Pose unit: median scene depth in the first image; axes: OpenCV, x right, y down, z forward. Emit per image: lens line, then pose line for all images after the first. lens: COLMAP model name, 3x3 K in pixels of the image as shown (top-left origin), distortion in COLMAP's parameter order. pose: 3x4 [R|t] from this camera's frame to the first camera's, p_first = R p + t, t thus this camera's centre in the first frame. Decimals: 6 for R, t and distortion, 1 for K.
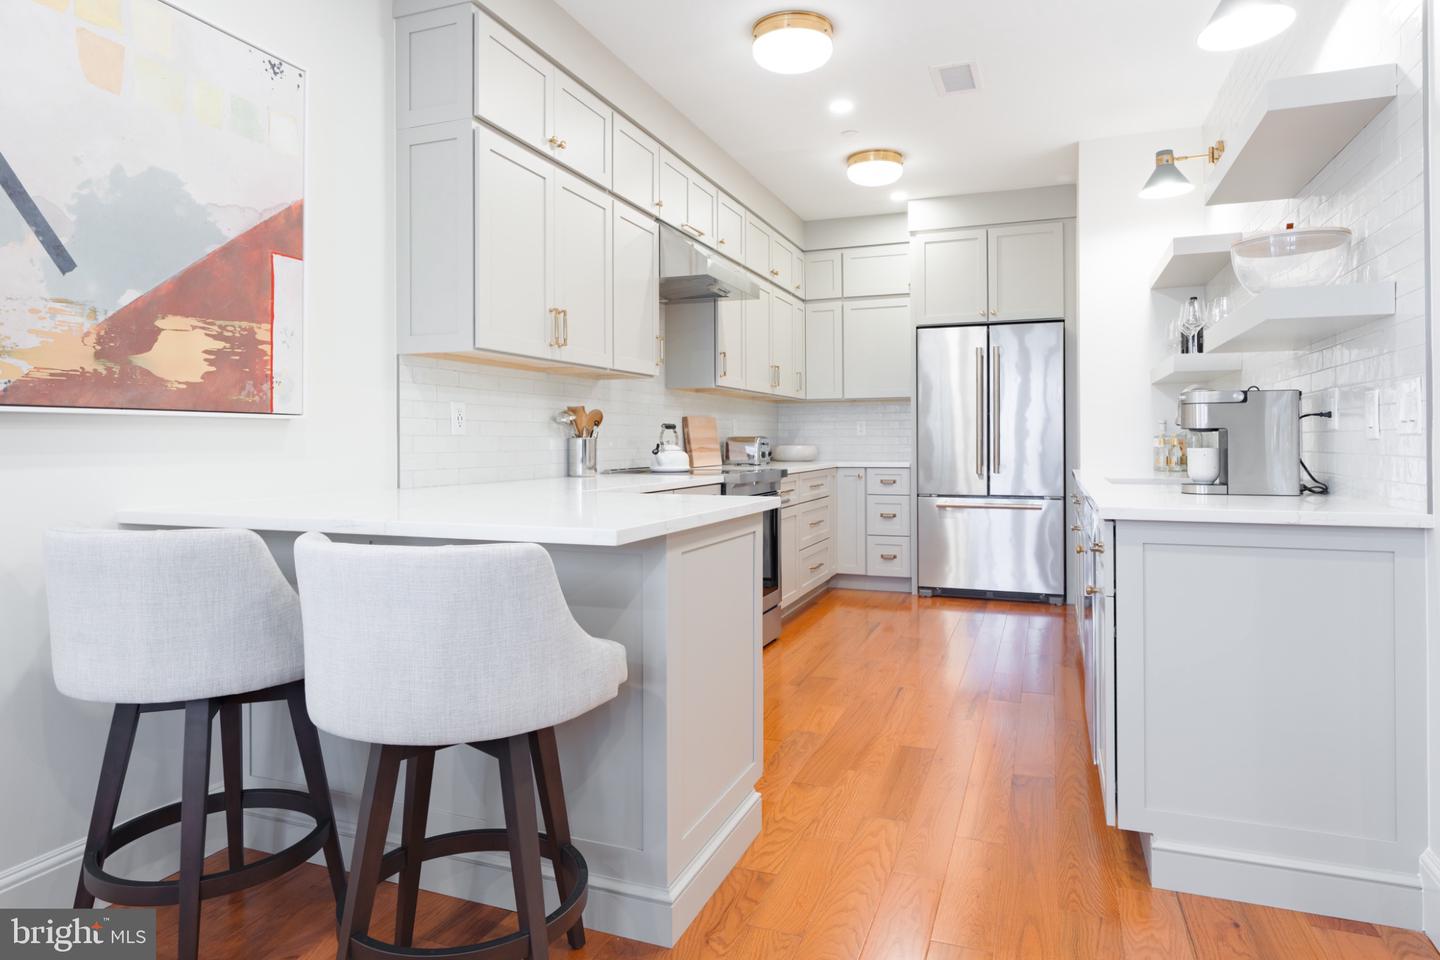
lens RADIAL K [[861.1, 0, 716.9], [0, 861.1, 436.1], [0, 0, 1]] dist [0.001469, 0.000649]
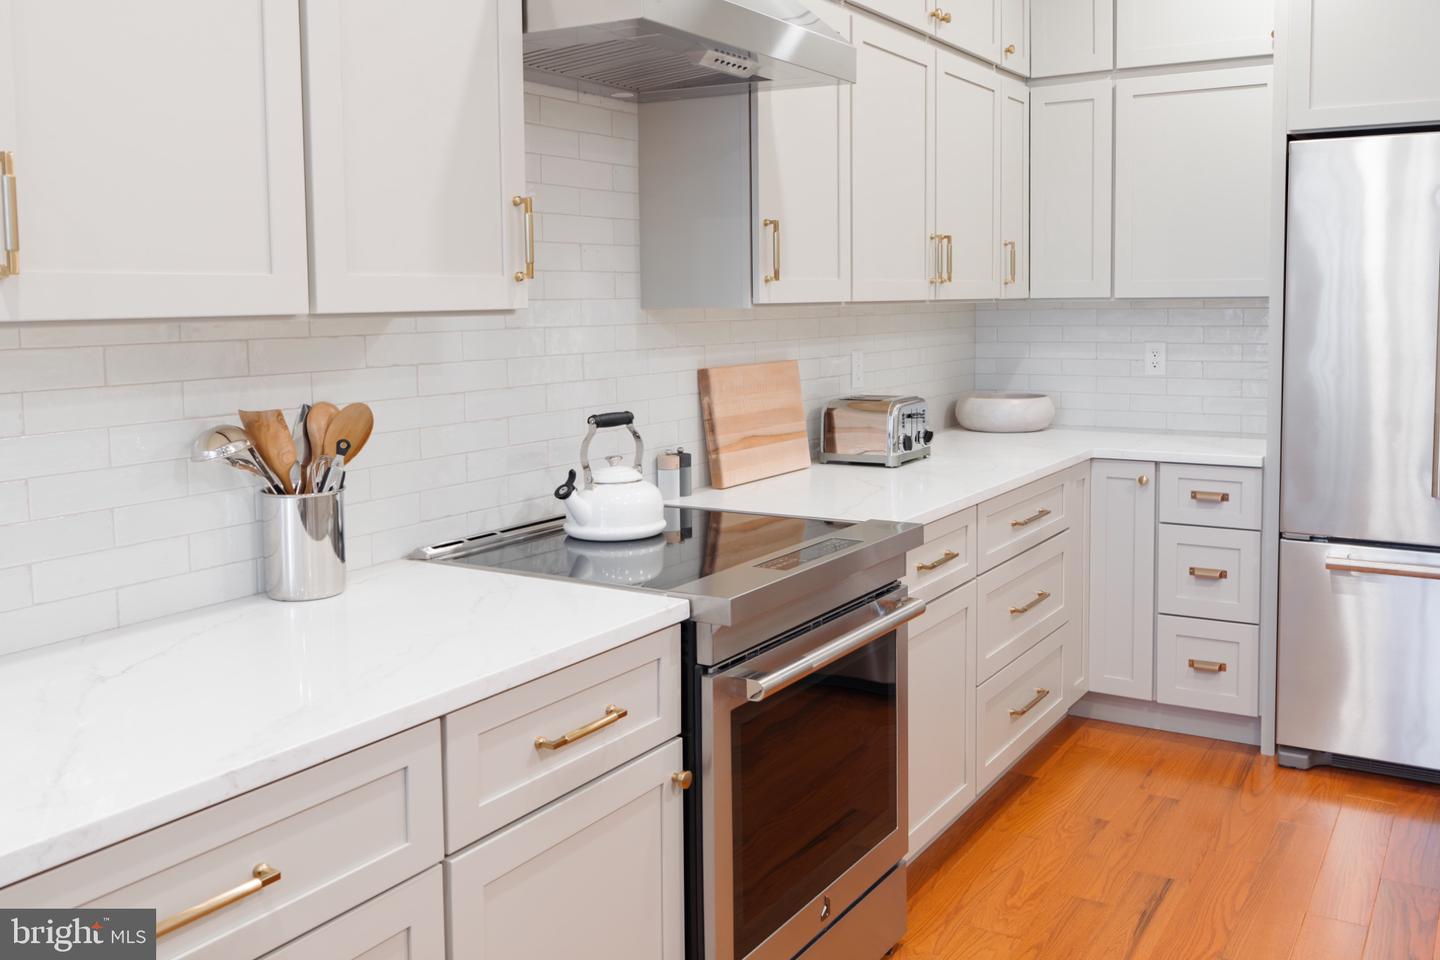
lens RADIAL K [[1292.4, 0, 750.8], [0, 1292.4, 383.4], [0, 0, 1]] dist [0.001803, 0.004576]
pose [[0.985993, 0.007597, -0.166616, 0.082378], [0.004727, 0.997288, 0.073443, -0.055425], [0.166722, -0.073202, 0.983283, 0.338401]]
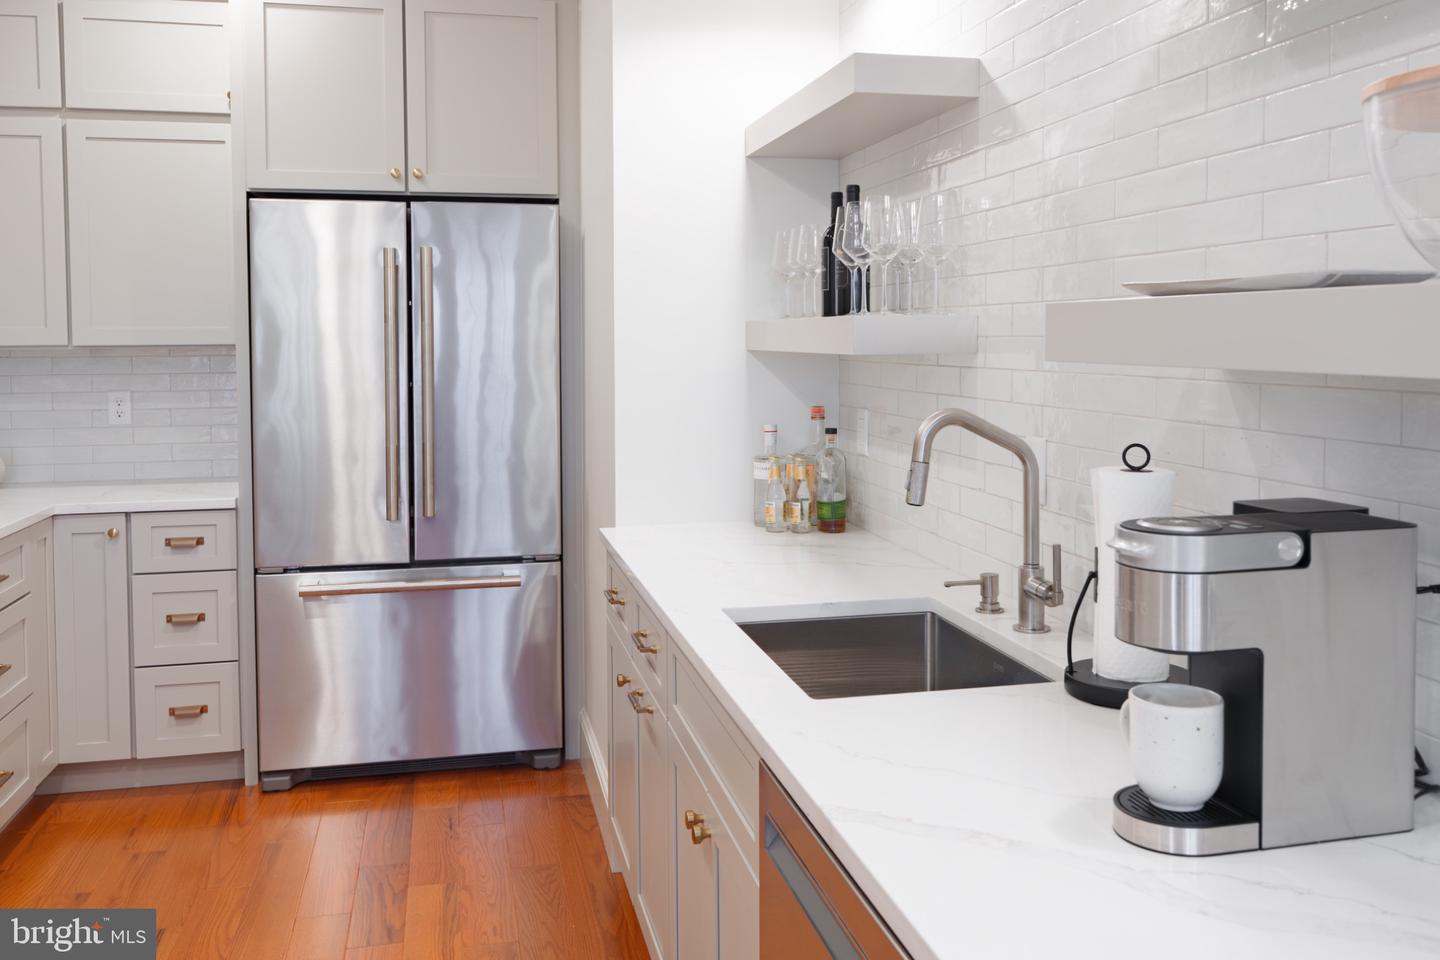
lens RADIAL K [[1276.6, 0, 770.2], [0, 1276.6, 383.3], [0, 0, 1]] dist [-0.009525, 0.007676]
pose [[0.816047, -0.020875, 0.577609, 0.072366], [-0.001298, 0.999279, 0.037949, -0.055252], [-0.577984, -0.031718, 0.815431, 0.314216]]
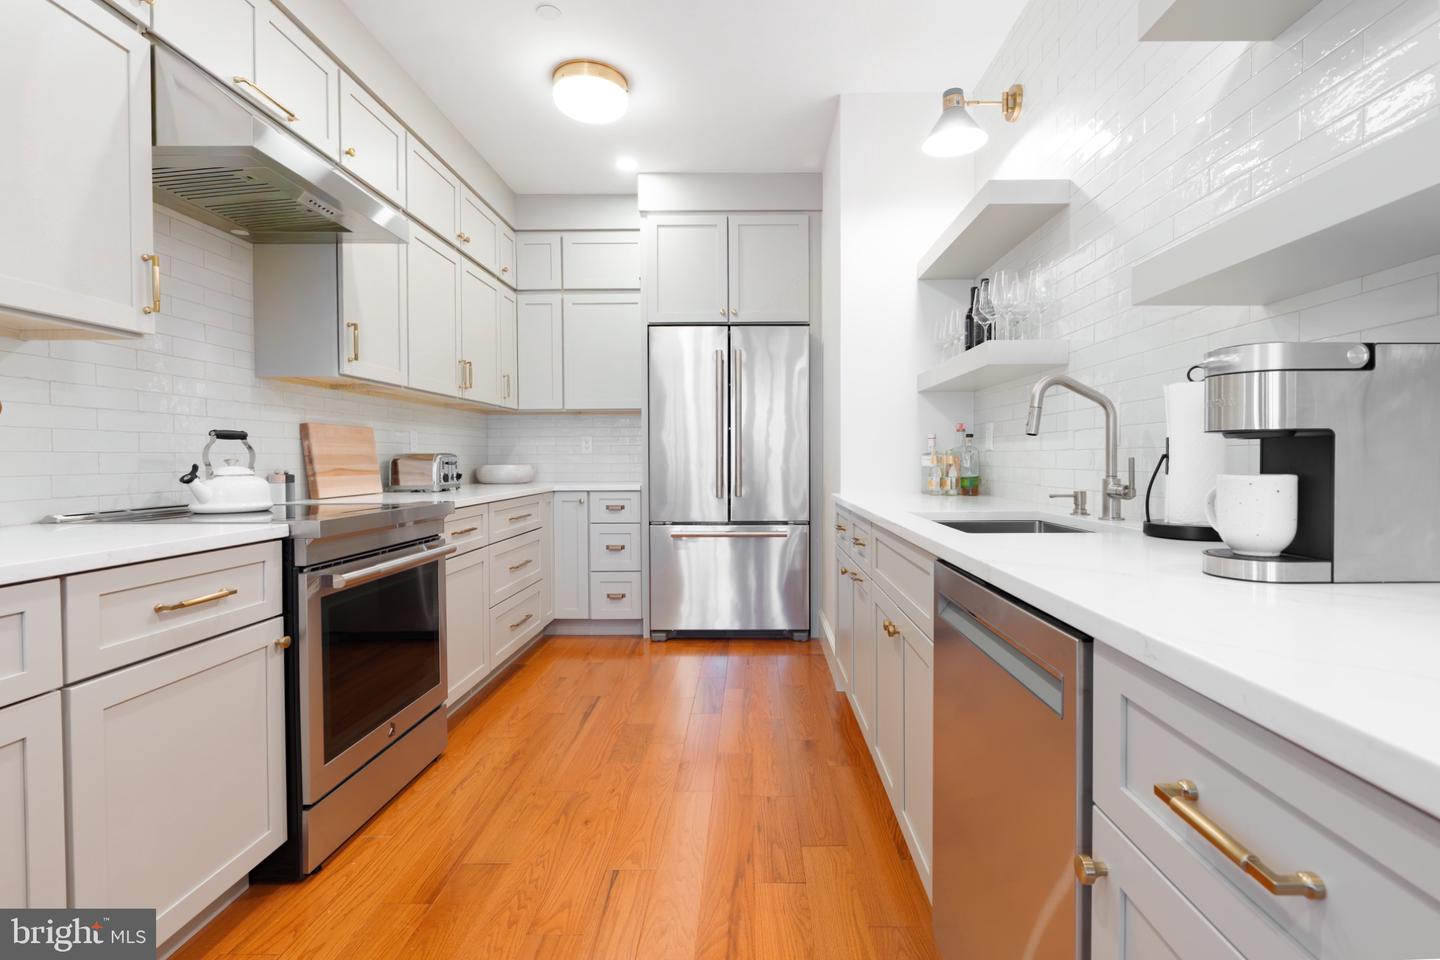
lens RADIAL K [[683.9, 0, 748.2], [0, 683.9, 467.7], [0, 0, 1]] dist [-0.004269, 0.001197]
pose [[0.934331, -0.005540, 0.356364, 0.085721], [-0.000935, 0.999838, 0.017994, 0.001953], [-0.356406, -0.017146, 0.934174, 0.342829]]
